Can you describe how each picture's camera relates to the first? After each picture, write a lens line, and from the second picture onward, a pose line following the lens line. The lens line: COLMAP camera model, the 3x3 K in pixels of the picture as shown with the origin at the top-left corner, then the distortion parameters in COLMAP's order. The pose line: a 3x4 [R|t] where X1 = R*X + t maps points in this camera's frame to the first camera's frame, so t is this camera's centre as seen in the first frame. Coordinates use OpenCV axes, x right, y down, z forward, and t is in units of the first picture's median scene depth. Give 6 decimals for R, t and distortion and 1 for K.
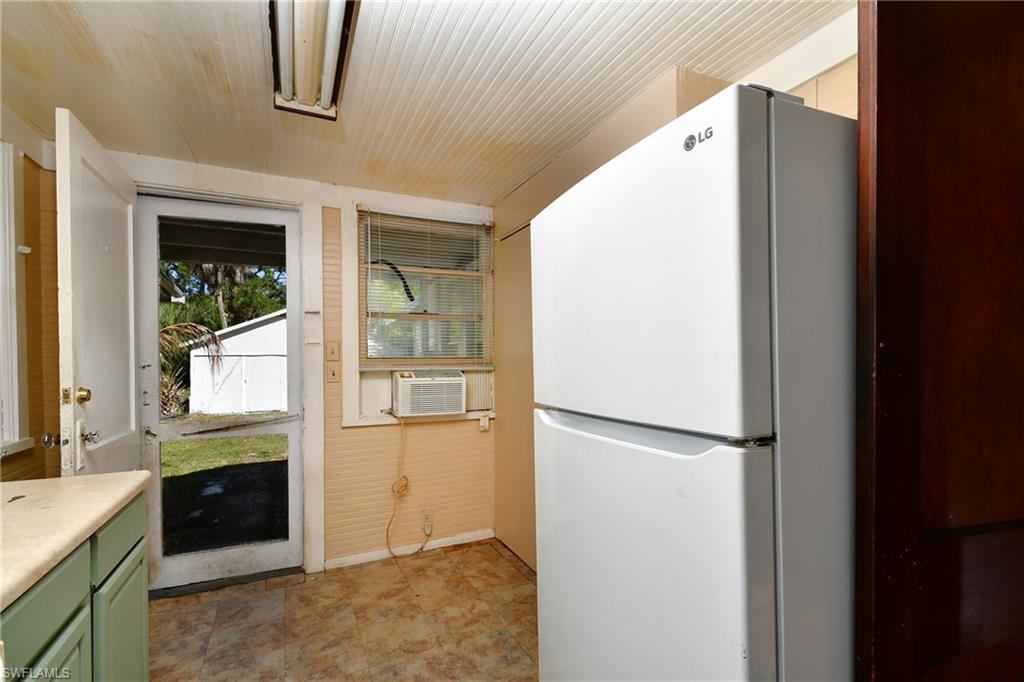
lens RADIAL K [[470.6, 0, 517.1], [0, 470.6, 363.3], [0, 0, 1]] dist [0.005095, -0.003605]
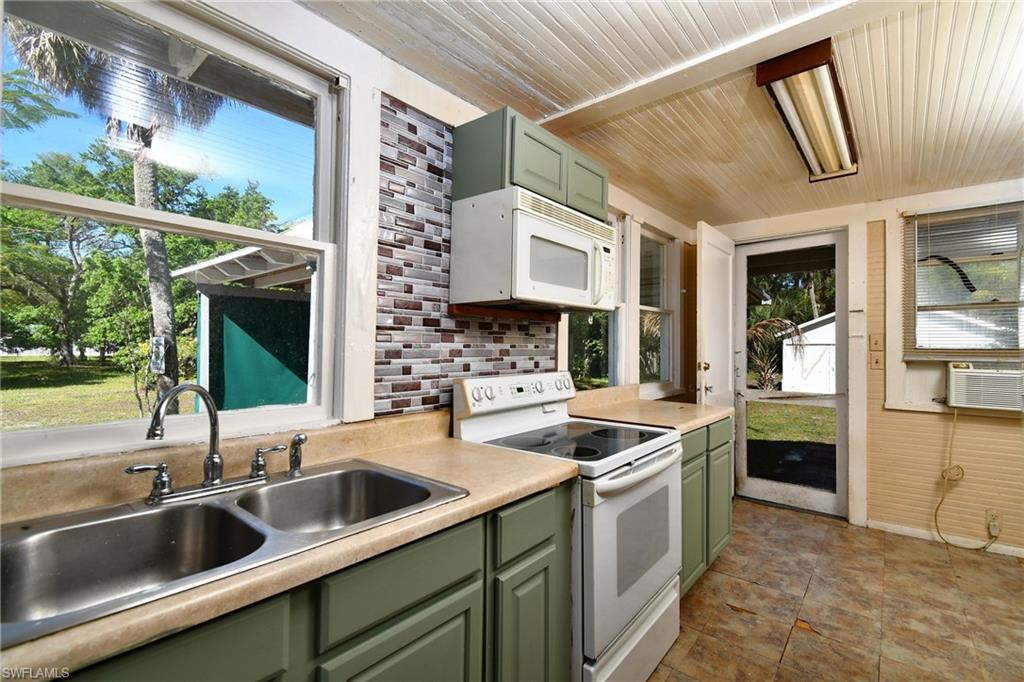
lens RADIAL K [[470.6, 0, 511.4], [0, 470.6, 337.8], [0, 0, 1]] dist [0.005095, -0.003605]
pose [[0.415703, -0.006770, -0.909475, 0.305970], [-0.019854, 0.999666, -0.016516, 0.000773], [0.909284, 0.024922, 0.415430, -0.322814]]
